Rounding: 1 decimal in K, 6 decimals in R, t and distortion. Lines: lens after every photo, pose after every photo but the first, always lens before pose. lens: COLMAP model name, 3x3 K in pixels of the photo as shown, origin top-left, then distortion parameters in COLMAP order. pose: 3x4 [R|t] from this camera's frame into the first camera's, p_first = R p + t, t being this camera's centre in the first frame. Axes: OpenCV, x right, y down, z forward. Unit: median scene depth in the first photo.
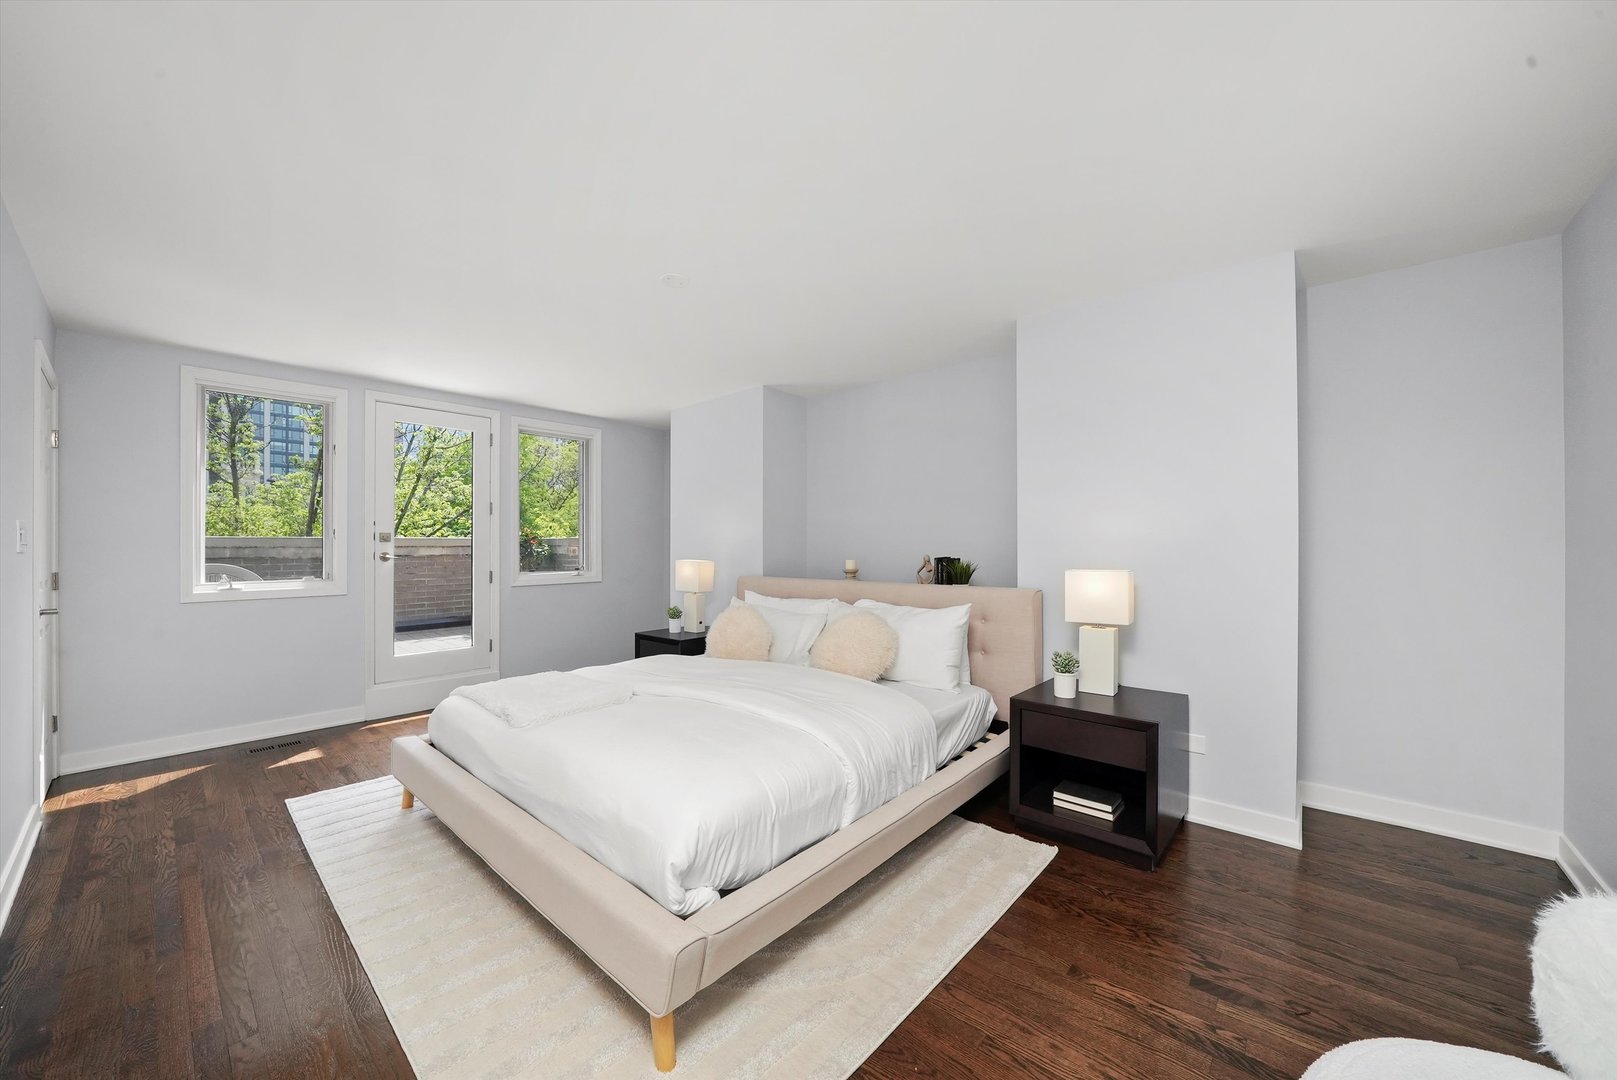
lens RADIAL K [[584.1, 0, 813.3], [0, 584.1, 541.3], [0, 0, 1]] dist [-0.024016, 0.002868]
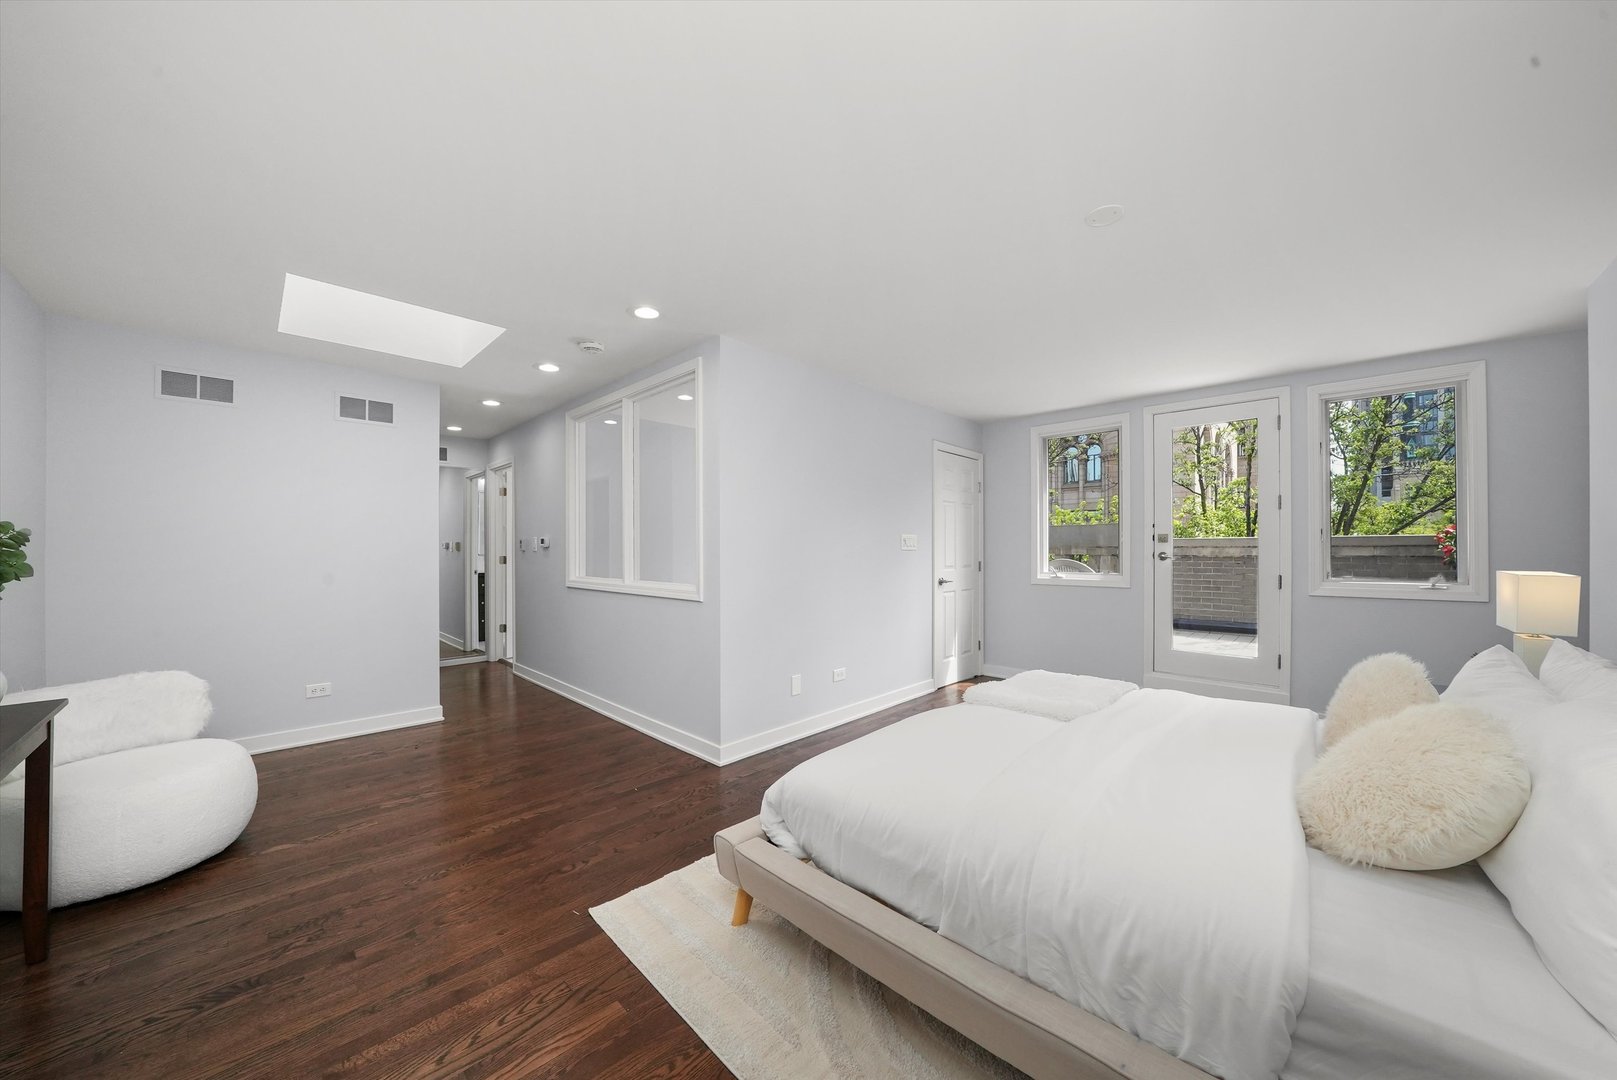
lens RADIAL K [[562.6, 0, 810.7], [0, 562.6, 544.1], [0, 0, 1]] dist [-0.019852, 0.000165]
pose [[-0.057919, -0.003479, -0.998315, 0.329905], [0.010243, 0.999939, -0.004078, 0.001508], [0.998269, -0.010462, -0.057880, 0.383529]]
